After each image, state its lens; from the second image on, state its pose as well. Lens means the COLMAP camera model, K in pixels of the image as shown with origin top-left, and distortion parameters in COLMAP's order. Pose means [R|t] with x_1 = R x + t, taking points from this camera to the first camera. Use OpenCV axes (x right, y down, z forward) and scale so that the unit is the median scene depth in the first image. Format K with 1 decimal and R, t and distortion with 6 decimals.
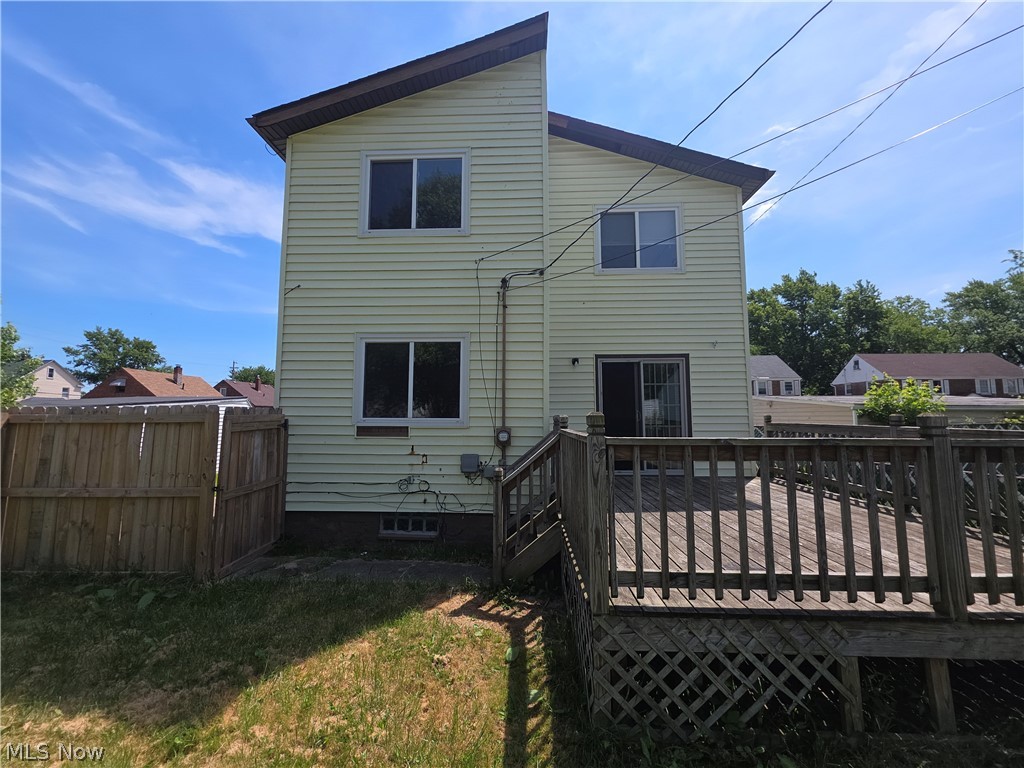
lens RADIAL K [[409.9, 0, 510.3], [0, 409.9, 379.6], [0, 0, 1]] dist [-0.001308, 0.000222]
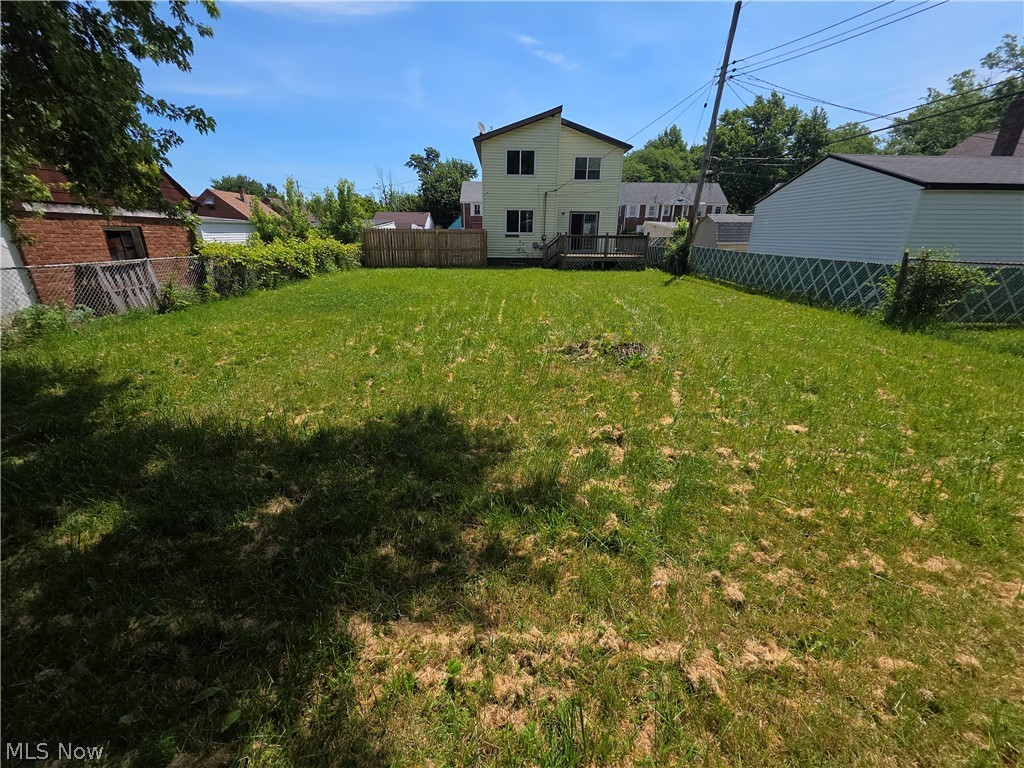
lens RADIAL K [[409.9, 0, 512.4], [0, 409.9, 382.5], [0, 0, 1]] dist [-0.001308, 0.000222]
pose [[0.998401, -0.011068, 0.055437, -0.135732], [-0.013707, 0.903989, 0.427336, -0.067919], [-0.054844, -0.427413, 0.902392, -0.760634]]
